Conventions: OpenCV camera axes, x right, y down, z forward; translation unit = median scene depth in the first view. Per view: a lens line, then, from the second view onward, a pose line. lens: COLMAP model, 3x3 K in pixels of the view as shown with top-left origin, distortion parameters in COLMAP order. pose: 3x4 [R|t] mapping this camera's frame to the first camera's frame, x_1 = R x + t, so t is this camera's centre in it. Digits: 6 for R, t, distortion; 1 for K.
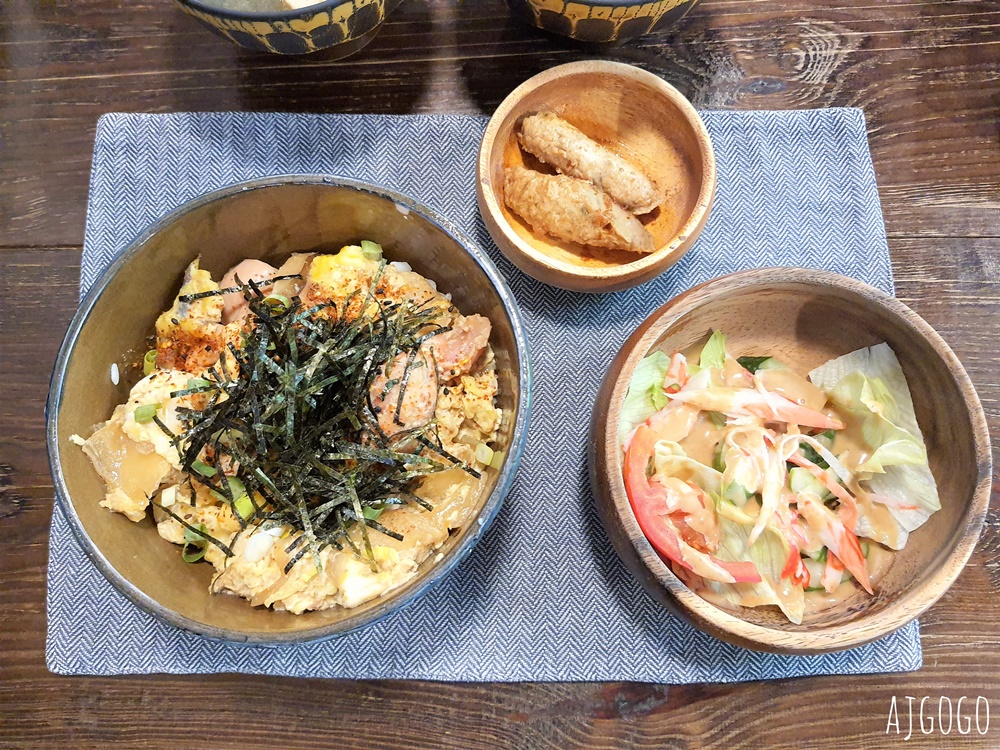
lens RADIAL K [[807.7, 0, 506.8], [0, 807.7, 380.3], [0, 0, 1]] dist [0.072326, -0.143943]
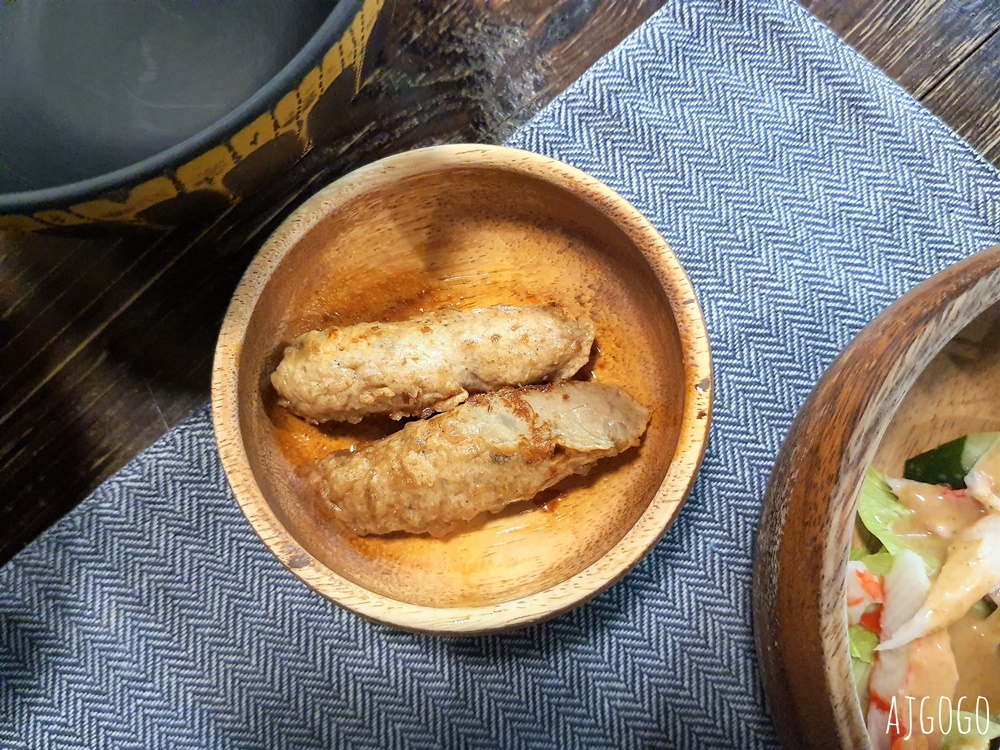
lens RADIAL K [[807.7, 0, 506.8], [0, 807.7, 380.3], [0, 0, 1]] dist [0.072326, -0.143943]
pose [[0.748478, -0.655970, 0.097380, 0.078581], [0.651773, 0.754747, 0.074487, -0.264777], [-0.122359, 0.007717, 0.992456, 0.498716]]
